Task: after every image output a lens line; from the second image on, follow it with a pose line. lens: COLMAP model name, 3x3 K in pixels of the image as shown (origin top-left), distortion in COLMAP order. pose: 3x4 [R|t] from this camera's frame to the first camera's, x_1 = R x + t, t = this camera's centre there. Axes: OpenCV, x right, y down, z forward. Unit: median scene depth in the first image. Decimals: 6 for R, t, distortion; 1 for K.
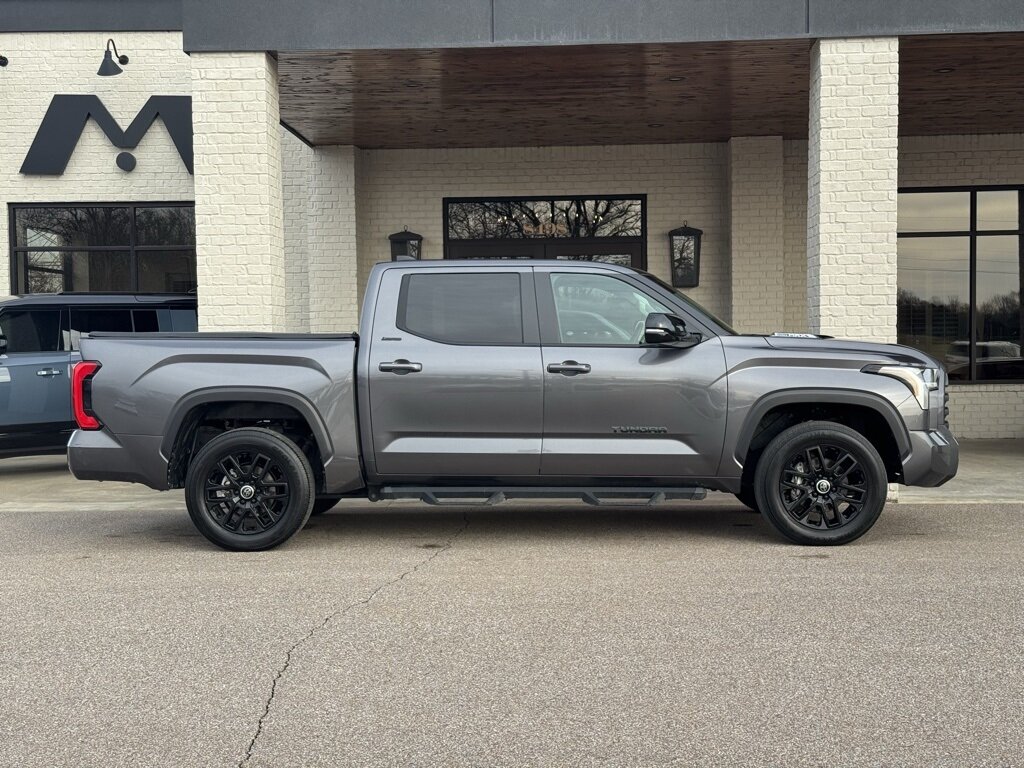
lens RADIAL K [[1426.4, 0, 511.1], [0, 1426.4, 394.5], [0, 0, 1]] dist [0.136462, 0.000000]
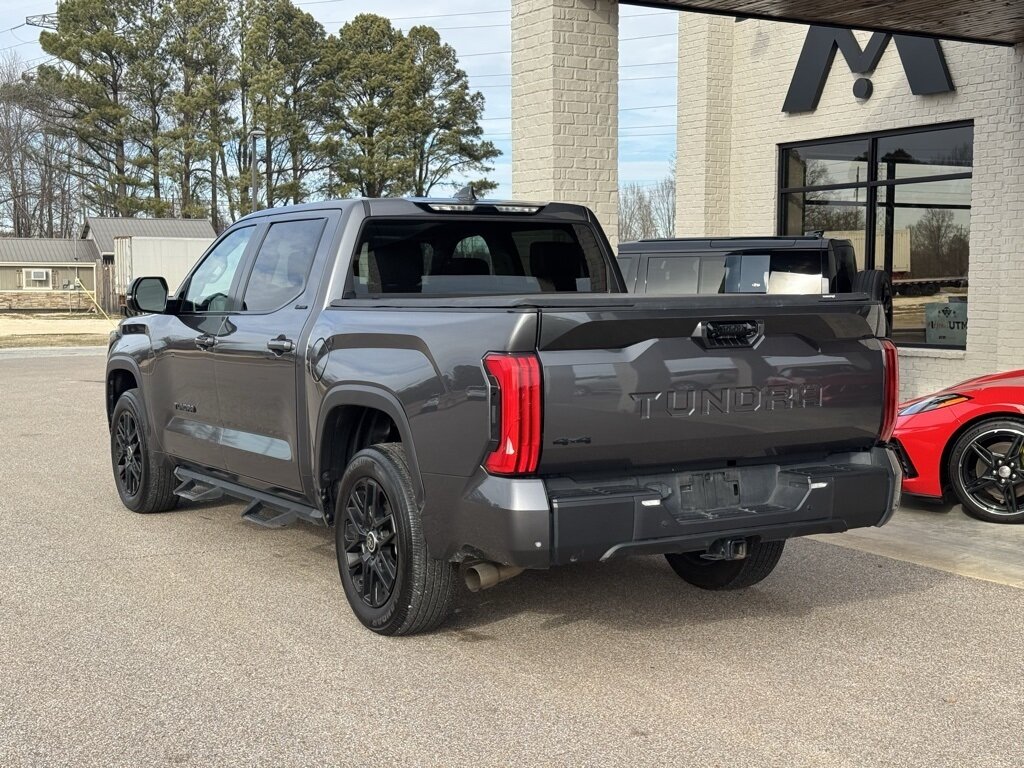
lens RADIAL K [[1426.4, 0, 519.0], [0, 1426.4, 389.5], [0, 0, 1]] dist [0.136462, 0.000000]
pose [[0.548561, 0.079659, -0.832307, 0.591139], [-0.040255, 0.996813, 0.068872, -0.039962], [0.835141, -0.004276, 0.550019, 0.484598]]
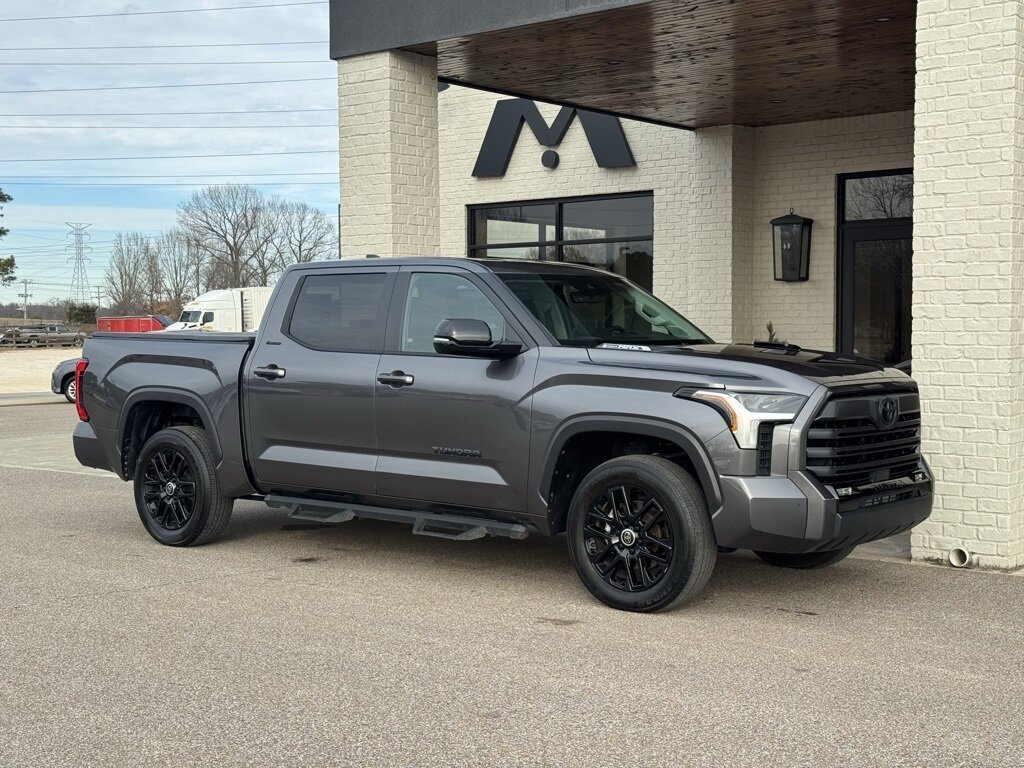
lens RADIAL K [[1426.4, 0, 504.0], [0, 1426.4, 392.6], [0, 0, 1]] dist [0.136462, 0.000000]
pose [[0.795696, 0.037504, -0.604534, 0.504777], [-0.030041, 0.999296, 0.022453, -0.025359], [0.604950, 0.000295, 0.796263, 0.254318]]
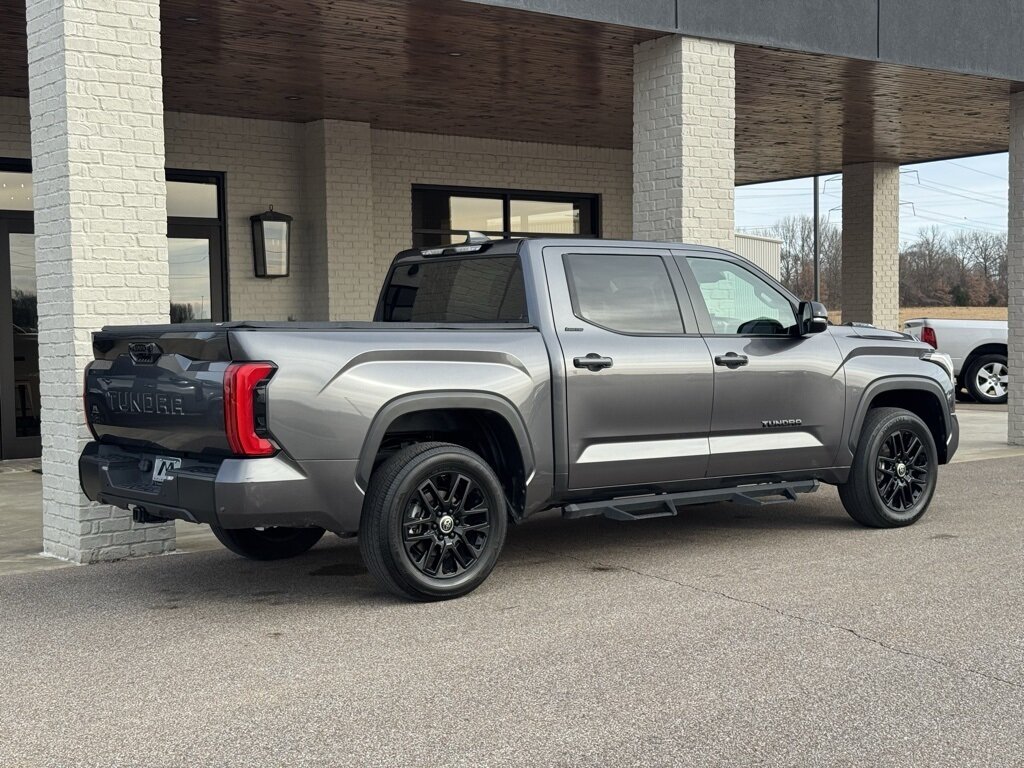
lens RADIAL K [[1426.4, 0, 514.3], [0, 1426.4, 388.4], [0, 0, 1]] dist [0.136462, 0.000000]
pose [[0.767303, -0.028347, 0.640658, -0.523444], [0.030916, 0.999496, 0.007197, -0.008837], [-0.640539, 0.014285, 0.767793, 0.297048]]
